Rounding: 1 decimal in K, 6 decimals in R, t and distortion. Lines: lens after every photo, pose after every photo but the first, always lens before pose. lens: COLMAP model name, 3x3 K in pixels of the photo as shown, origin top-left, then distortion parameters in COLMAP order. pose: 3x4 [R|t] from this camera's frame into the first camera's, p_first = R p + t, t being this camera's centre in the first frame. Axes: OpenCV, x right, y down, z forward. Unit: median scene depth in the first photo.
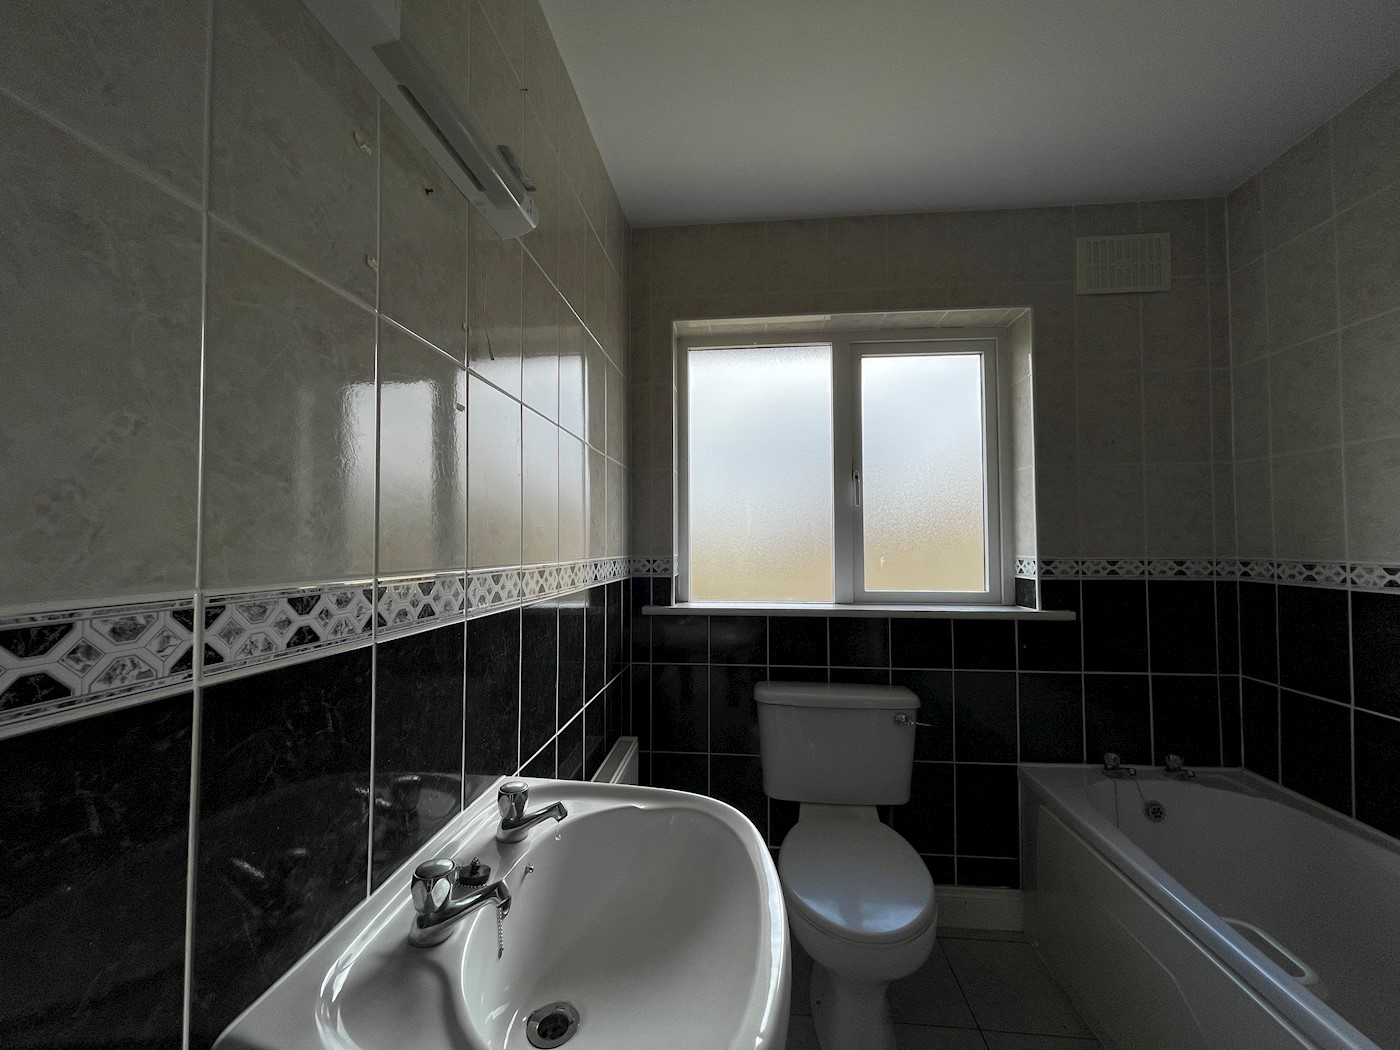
lens RADIAL K [[565.6, 0, 698.7], [0, 565.6, 524.7], [0, 0, 1]] dist [0.001136, 0.000025]
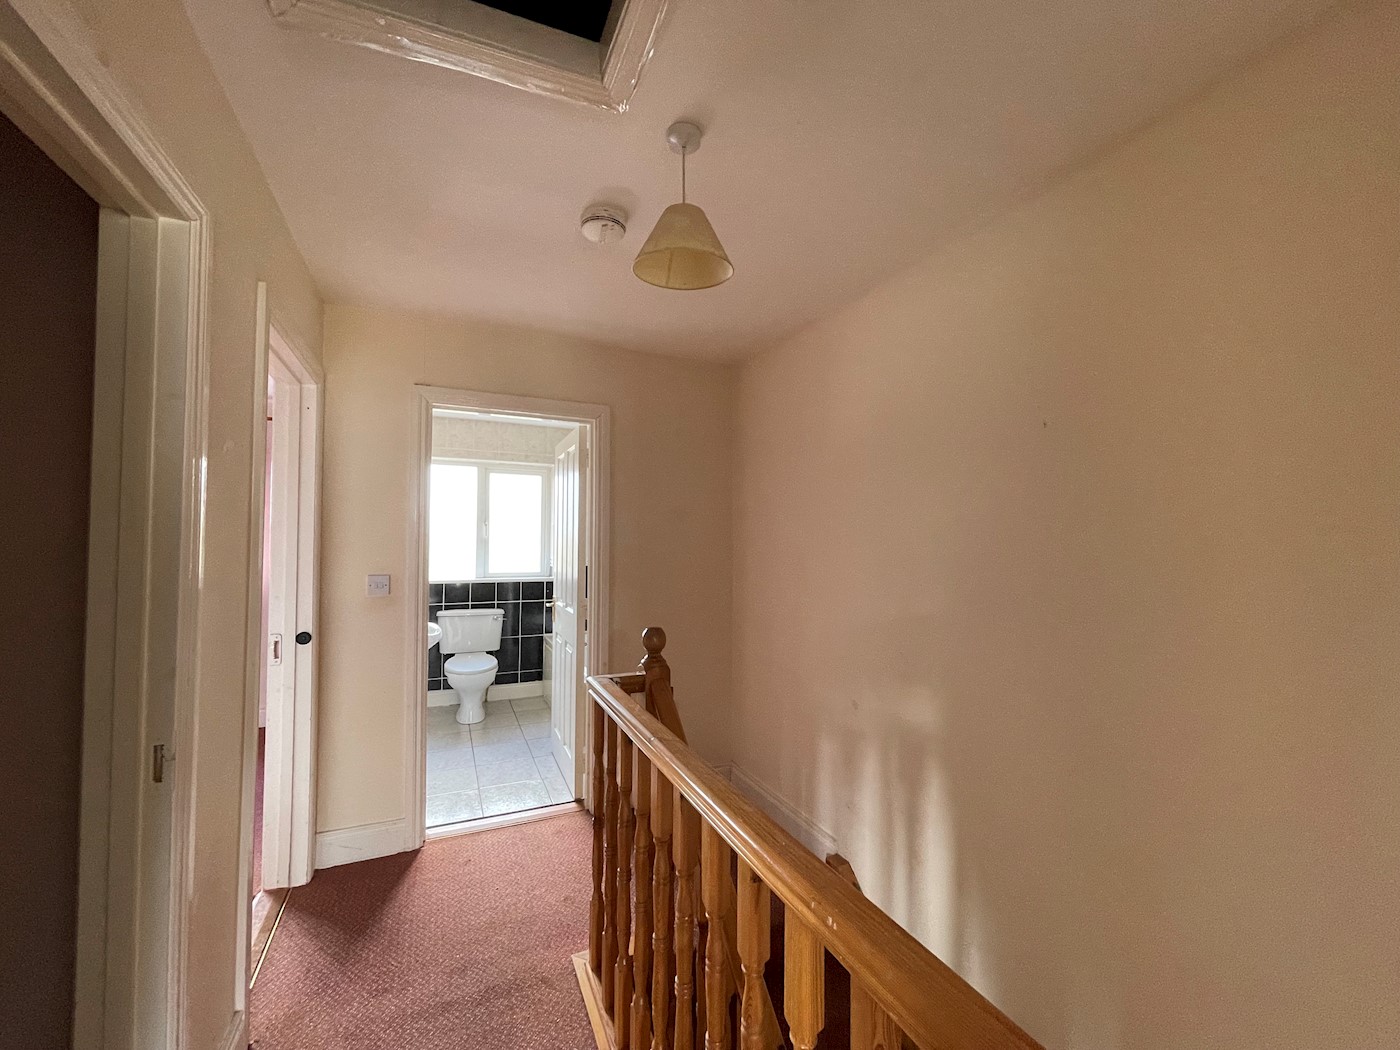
lens RADIAL K [[565.6, 0, 698.7], [0, 565.6, 524.7], [0, 0, 1]] dist [0.001136, 0.000025]
pose [[0.869306, 0.018805, 0.493917, -0.129002], [-0.021401, 0.999771, -0.000399, -0.111453], [-0.493812, -0.010223, 0.869509, -1.638706]]
